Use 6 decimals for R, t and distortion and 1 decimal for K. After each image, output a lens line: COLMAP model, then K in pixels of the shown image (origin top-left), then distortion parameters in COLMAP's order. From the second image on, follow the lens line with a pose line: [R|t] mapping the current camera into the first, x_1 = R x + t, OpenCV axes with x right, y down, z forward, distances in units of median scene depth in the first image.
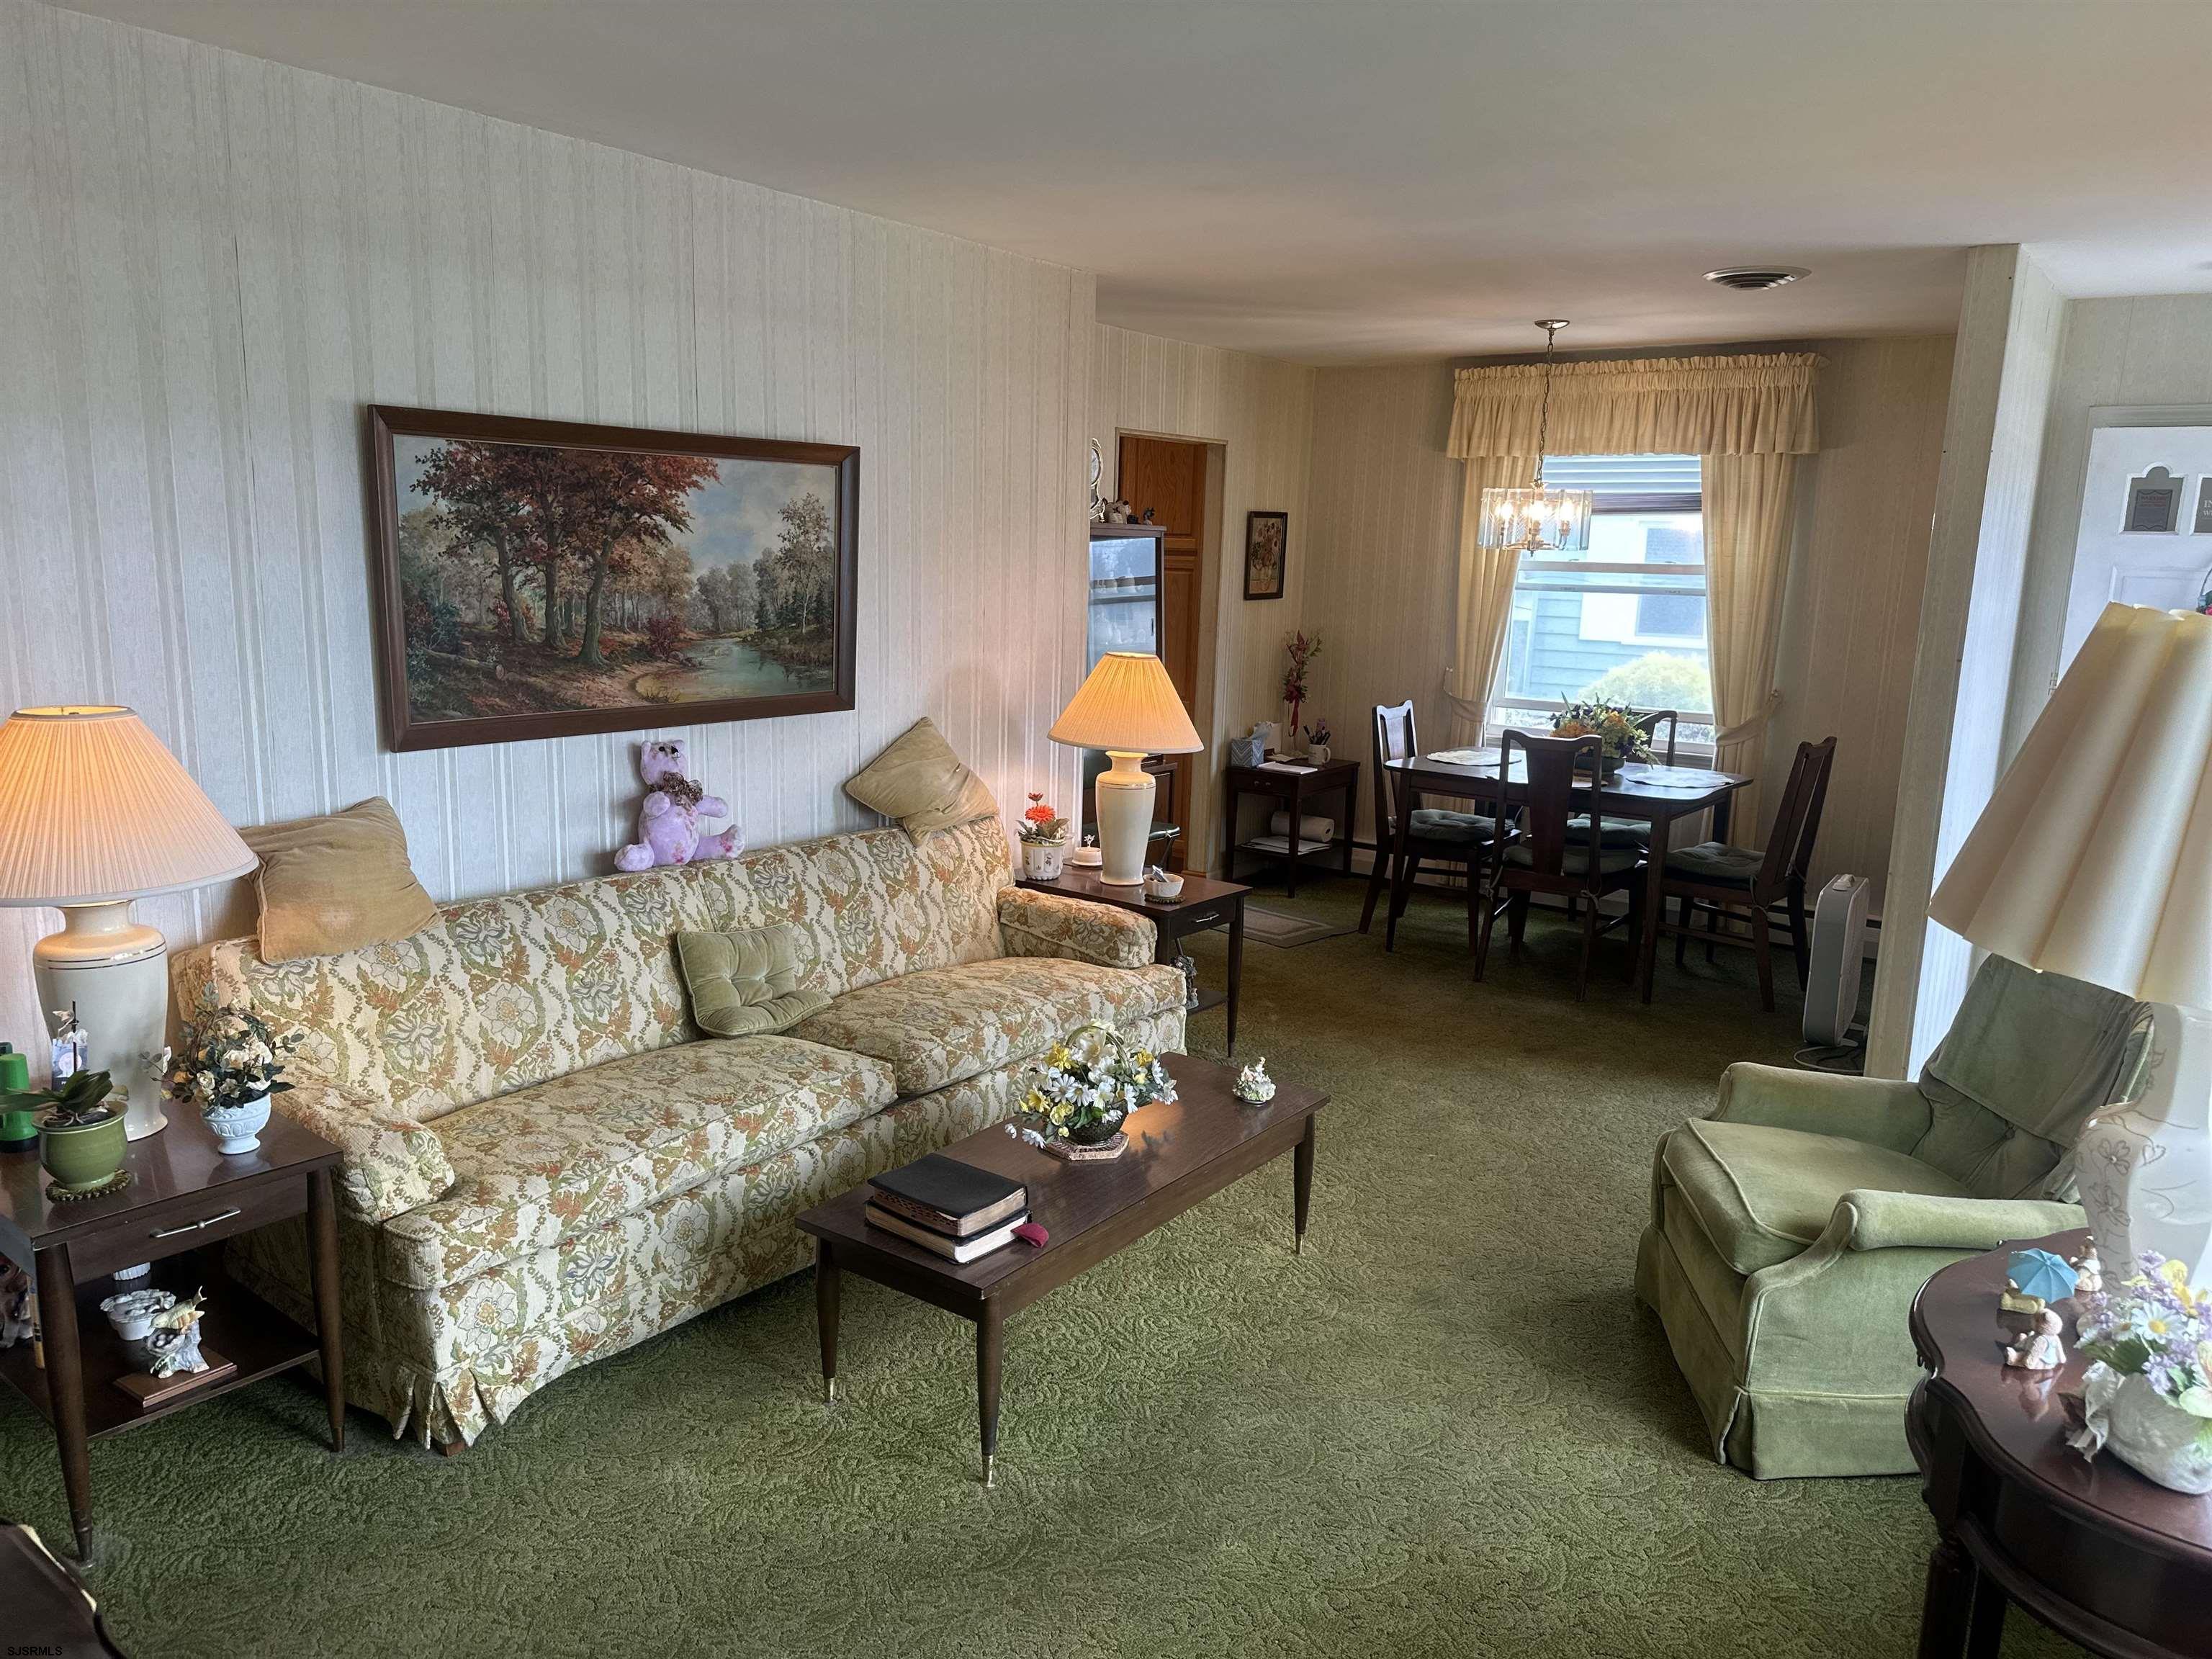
lens RADIAL K [[1546.0, 0, 1084.0], [0, 1546.0, 837.0], [0, 0, 1]] dist [0.052789, -0.060382]
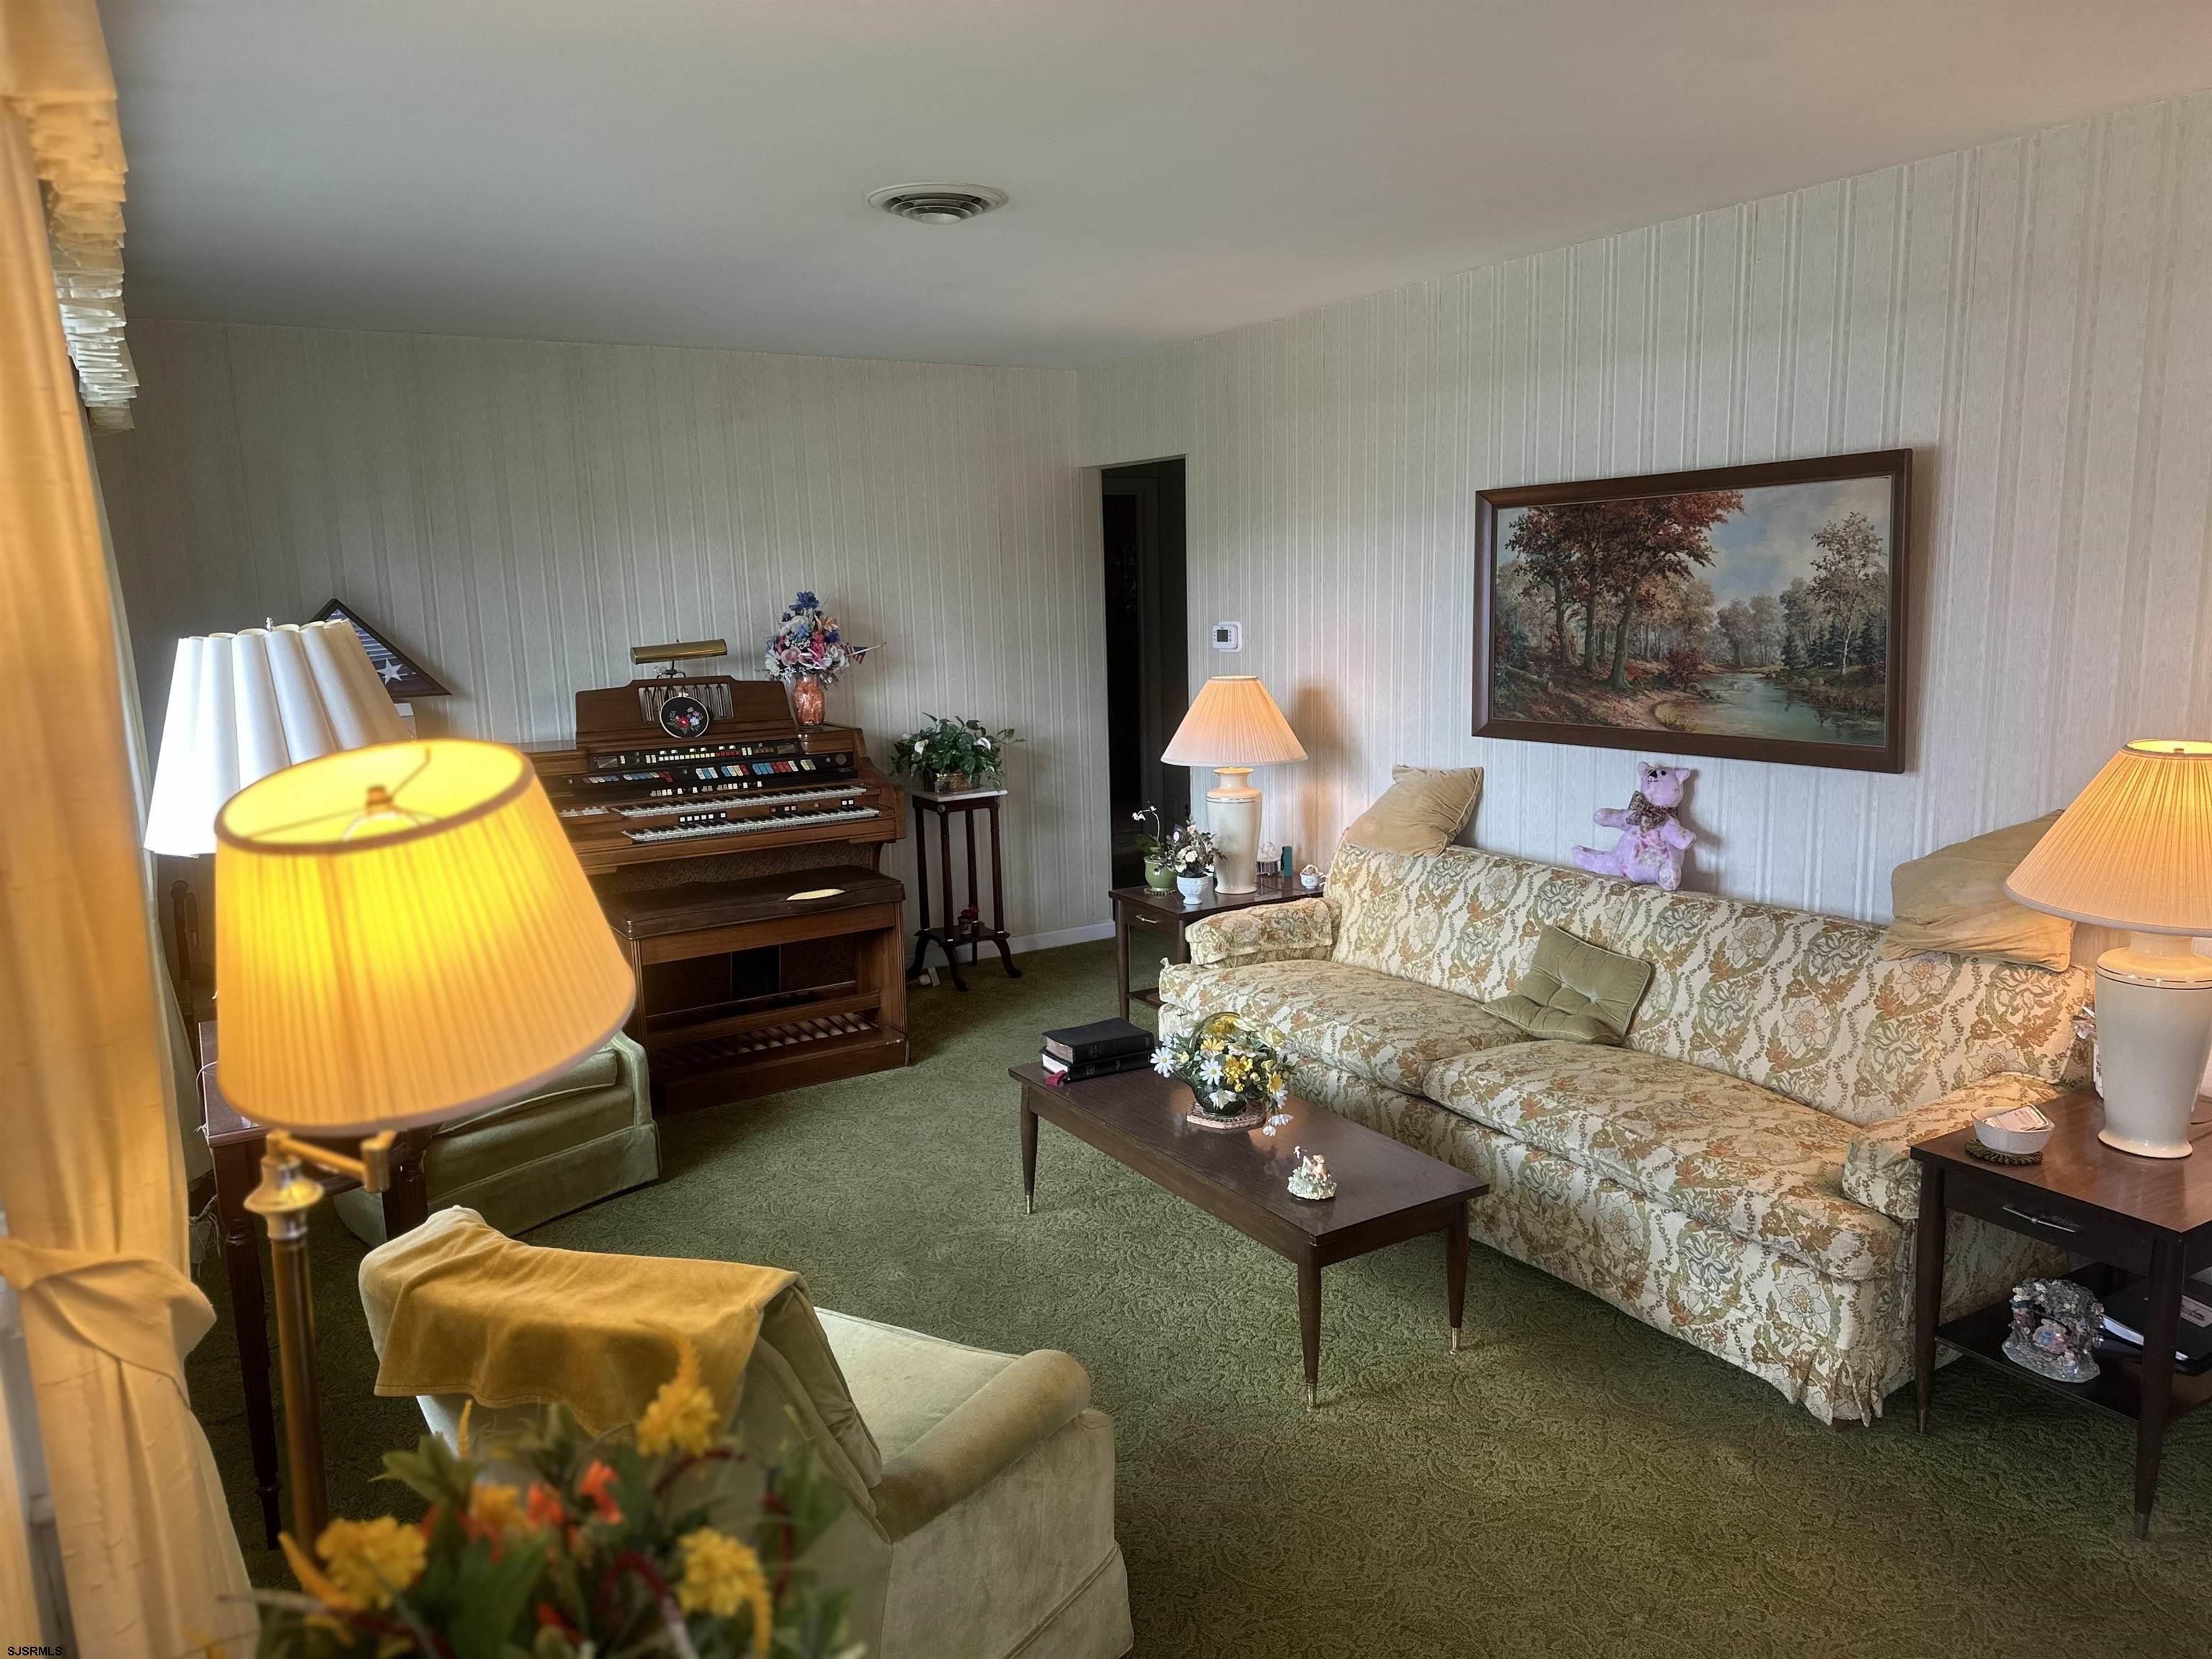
lens RADIAL K [[1546.0, 0, 1094.7], [0, 1546.0, 832.2], [0, 0, 1]] dist [0.052789, -0.060382]
pose [[-0.375740, 0.140631, -0.915992, 0.849296], [-0.142483, 0.967900, 0.207047, -0.182189], [0.915706, 0.208310, -0.343641, 1.021974]]
